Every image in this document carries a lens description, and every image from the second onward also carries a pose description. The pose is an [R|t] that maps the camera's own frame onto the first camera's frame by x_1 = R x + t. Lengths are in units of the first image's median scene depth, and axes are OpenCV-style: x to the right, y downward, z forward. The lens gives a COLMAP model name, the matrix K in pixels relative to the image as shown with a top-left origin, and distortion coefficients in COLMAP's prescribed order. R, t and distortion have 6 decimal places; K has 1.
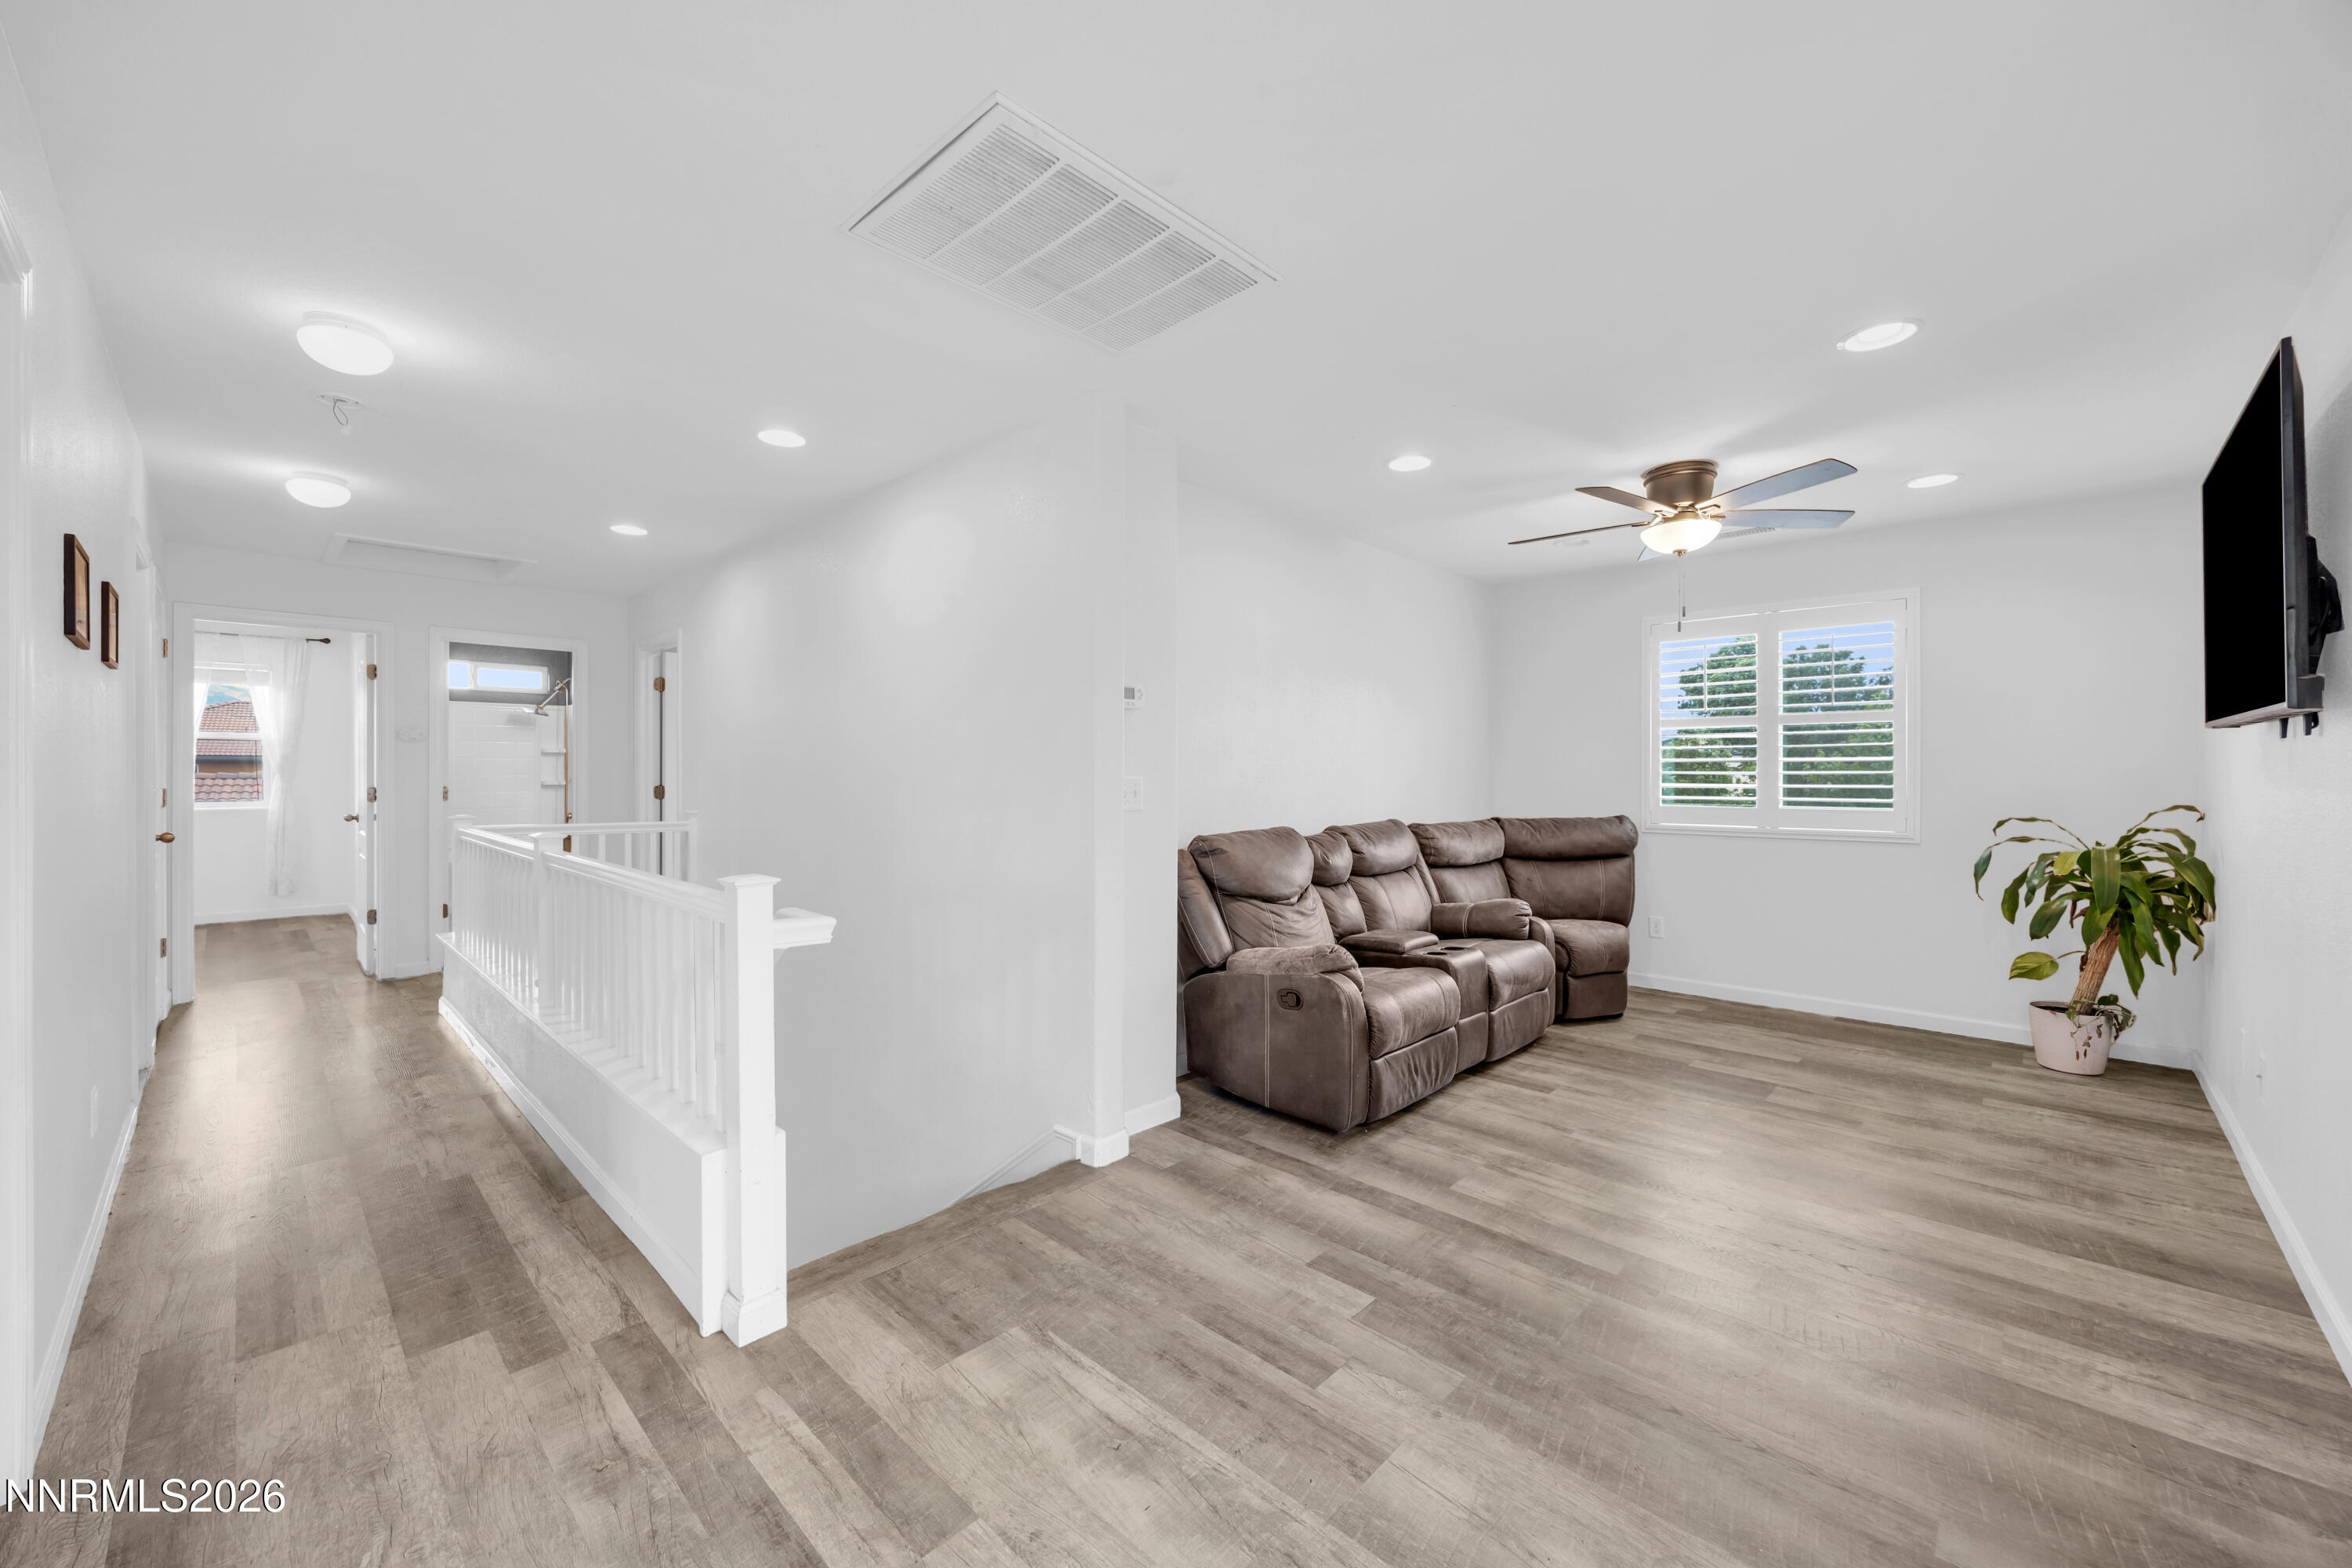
lens RADIAL K [[911.2, 0, 1163.4], [0, 911.2, 771.1], [0, 0, 1]] dist [-0.005829, 0.003027]
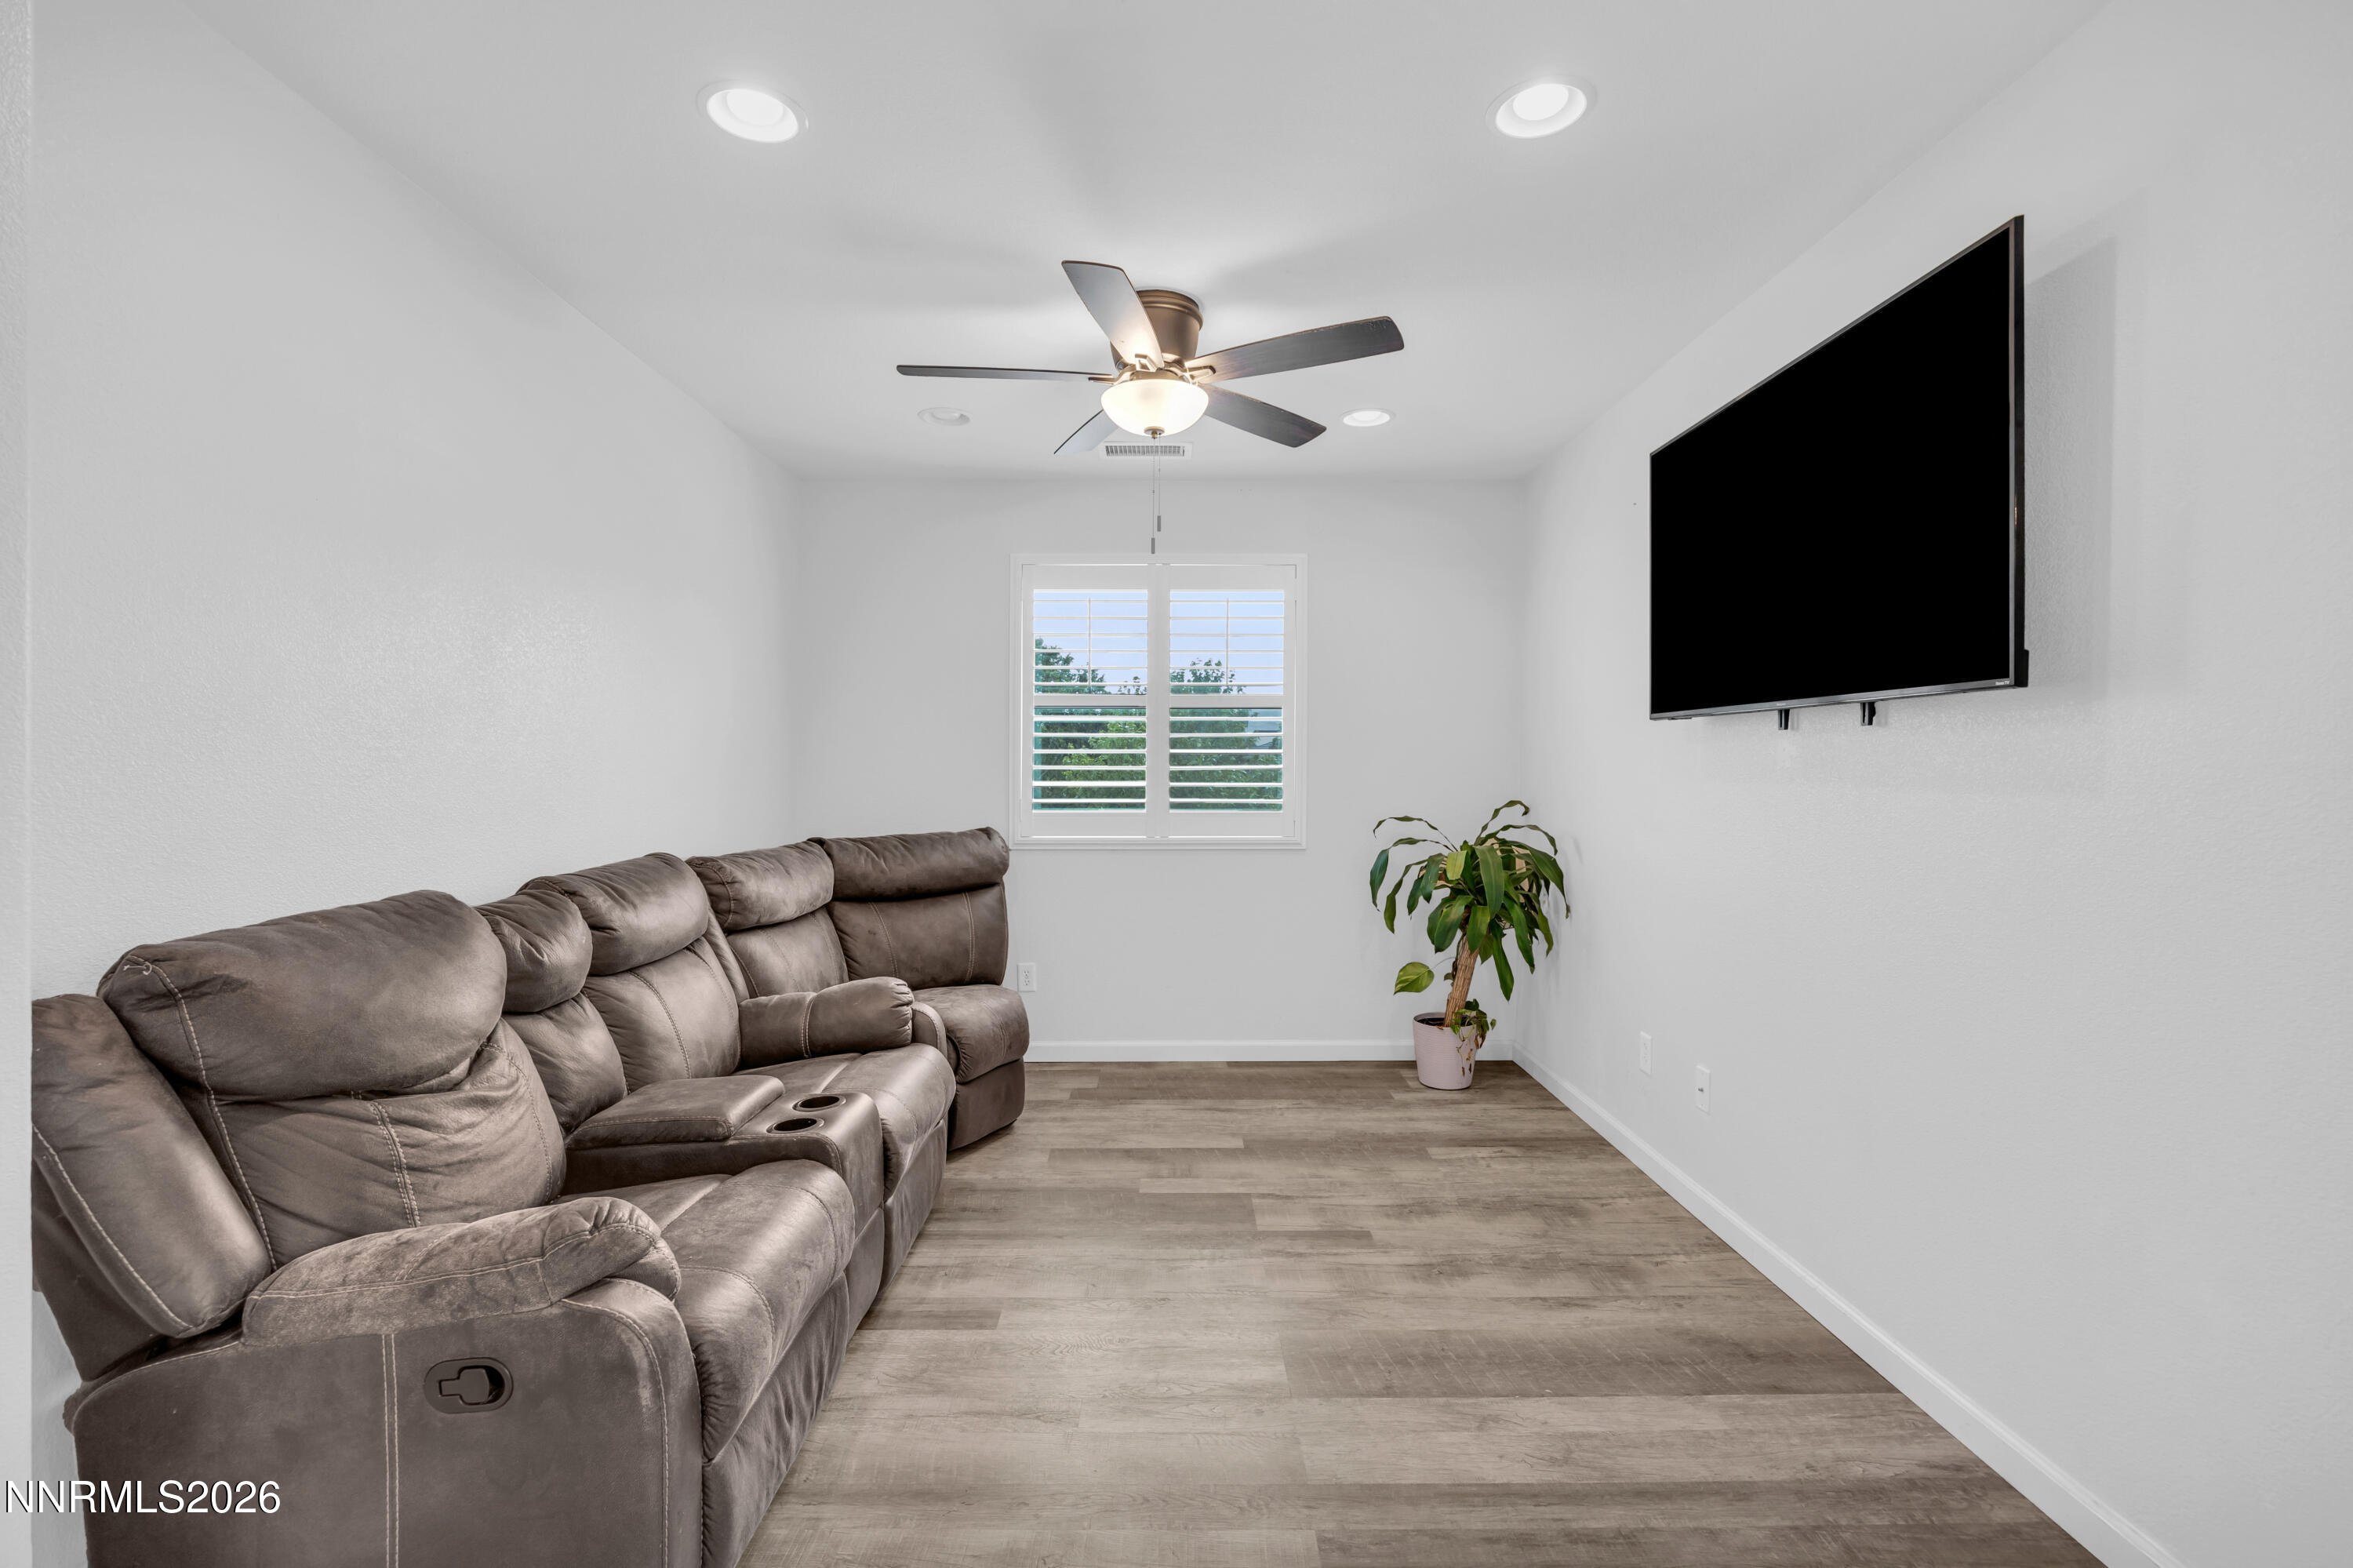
lens RADIAL K [[1061.7, 0, 1185.4], [0, 1061.7, 775.7], [0, 0, 1]] dist [-0.018025, 0.004151]
pose [[0.708474, -0.004157, 0.705725, 0.040896], [-0.001918, 0.999968, 0.007816, 0.002120], [-0.705734, -0.006891, 0.708443, 0.441072]]
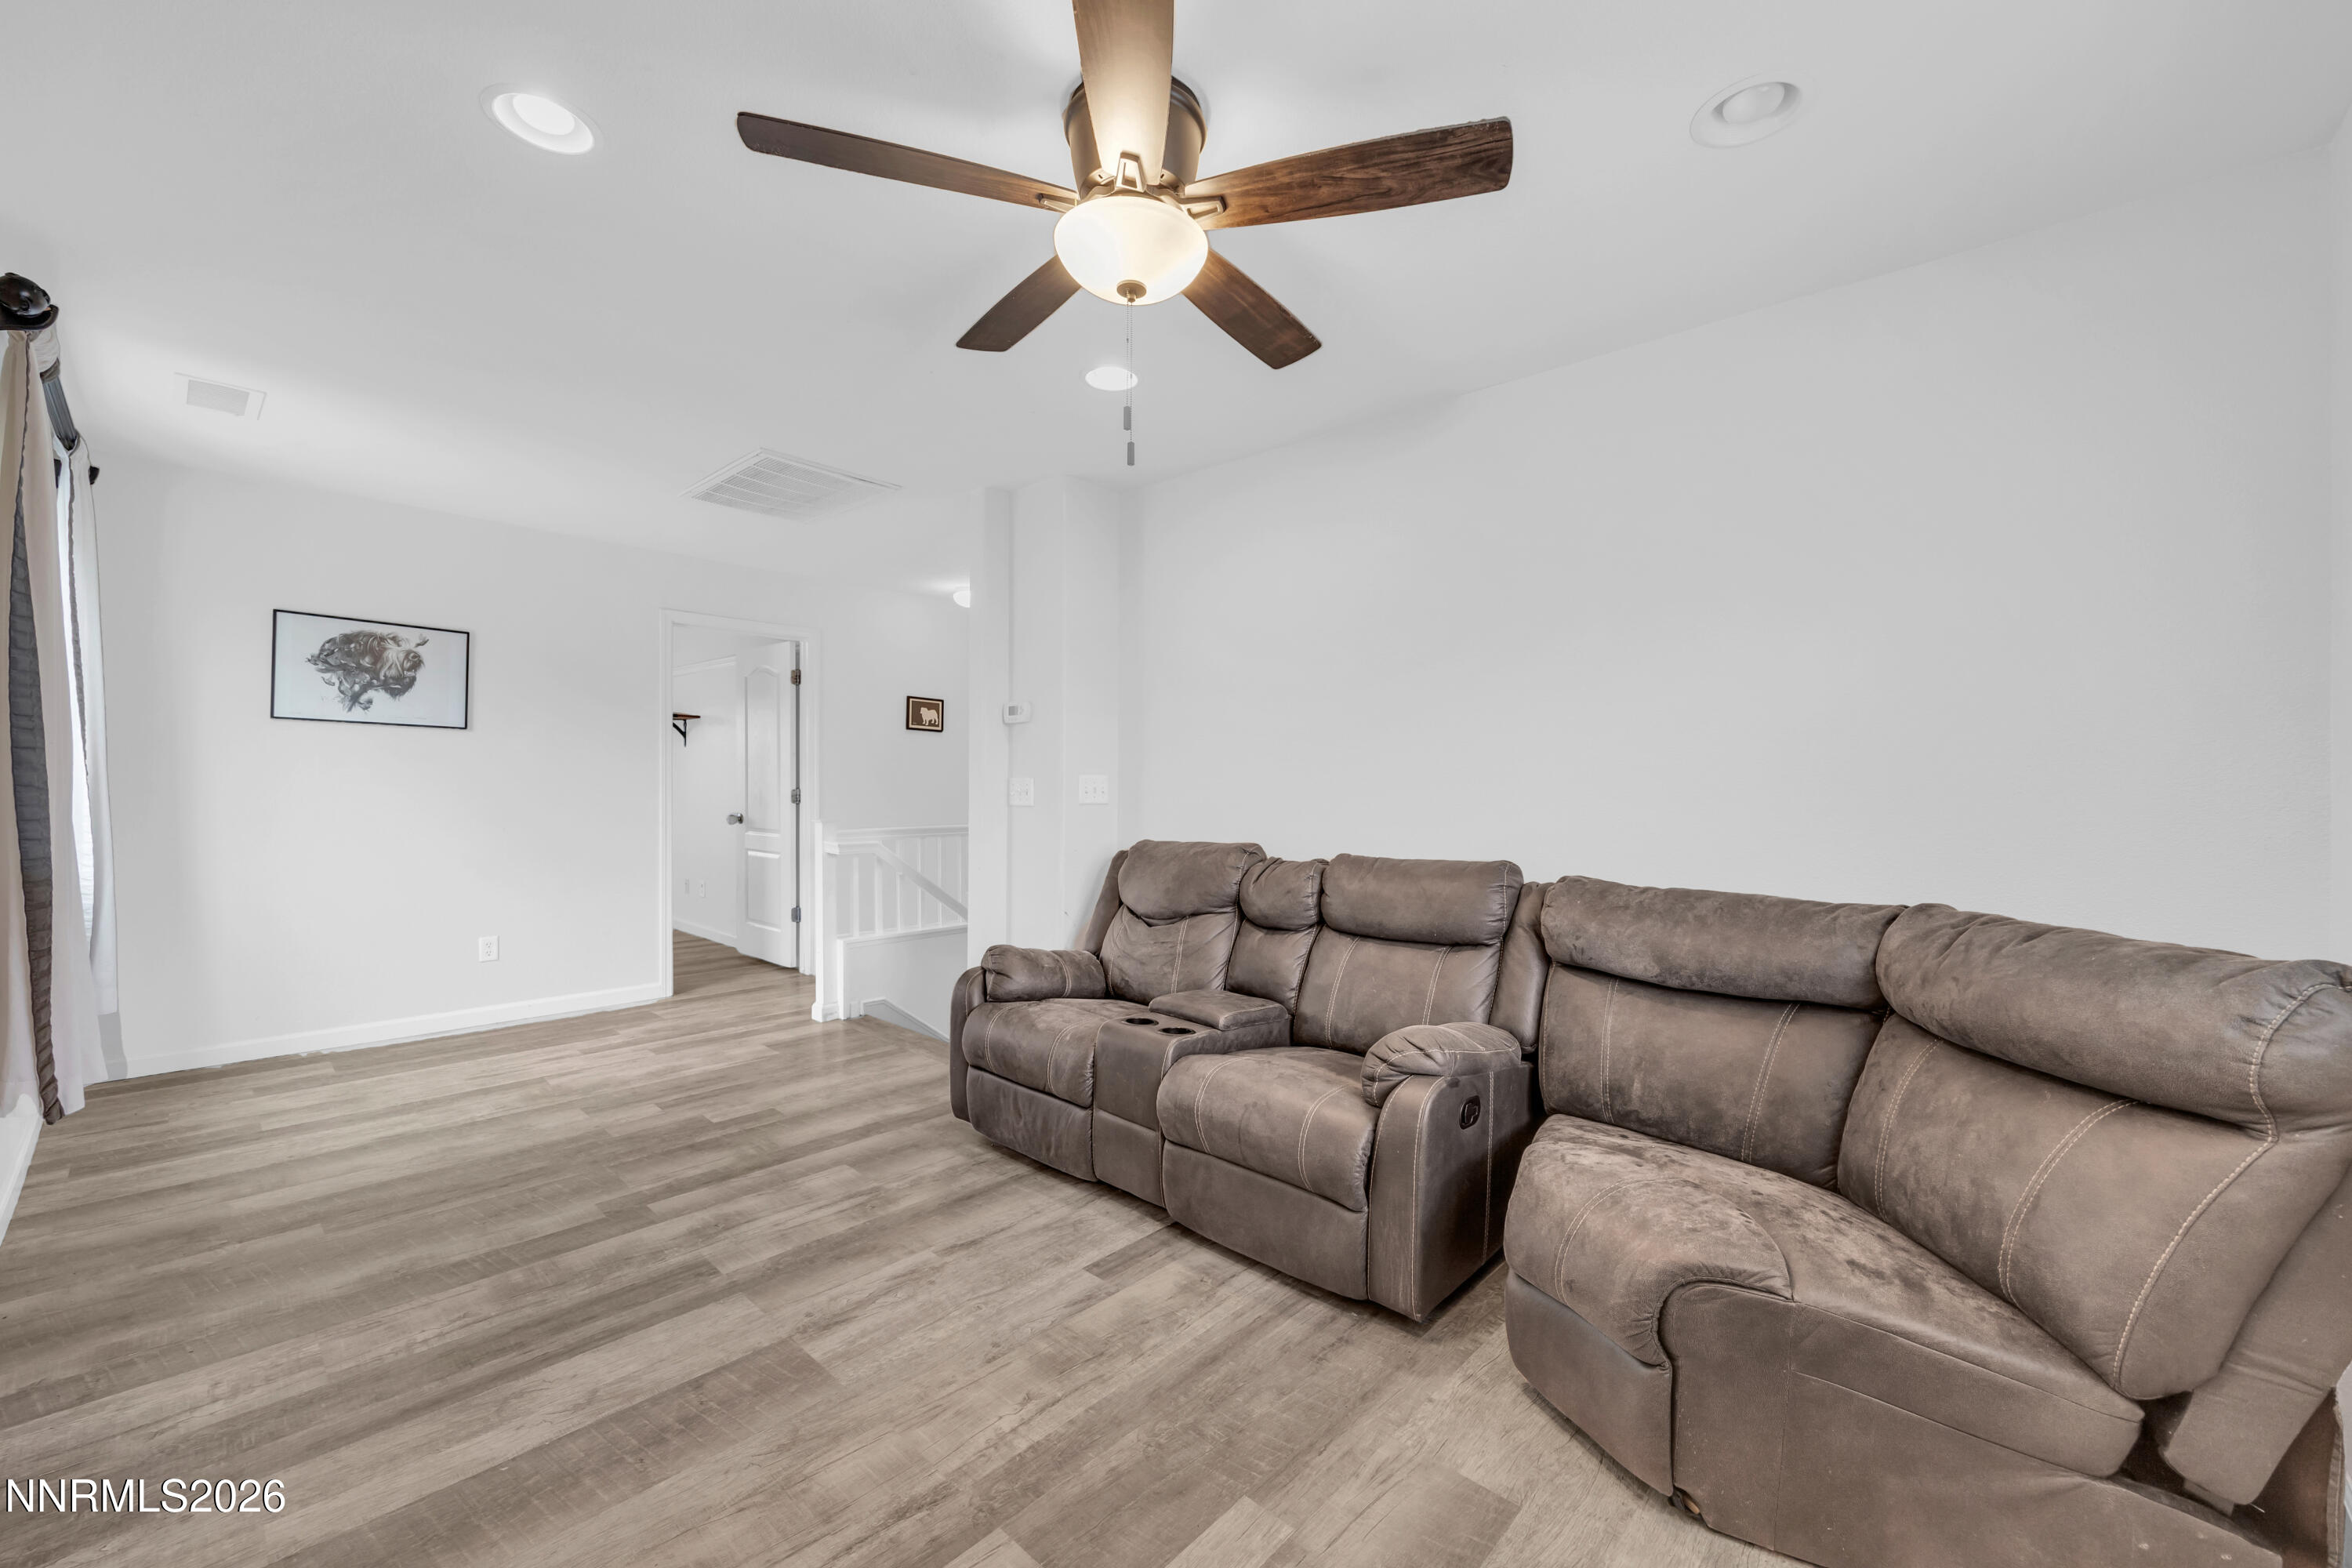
lens RADIAL K [[911.2, 0, 1193.6], [0, 911.2, 780.8], [0, 0, 1]] dist [-0.005829, 0.003027]
pose [[0.046396, 0.005984, -0.998905, 1.056648], [-0.006557, 0.999962, 0.005686, 0.000808], [0.998902, 0.006286, 0.046433, 1.027980]]
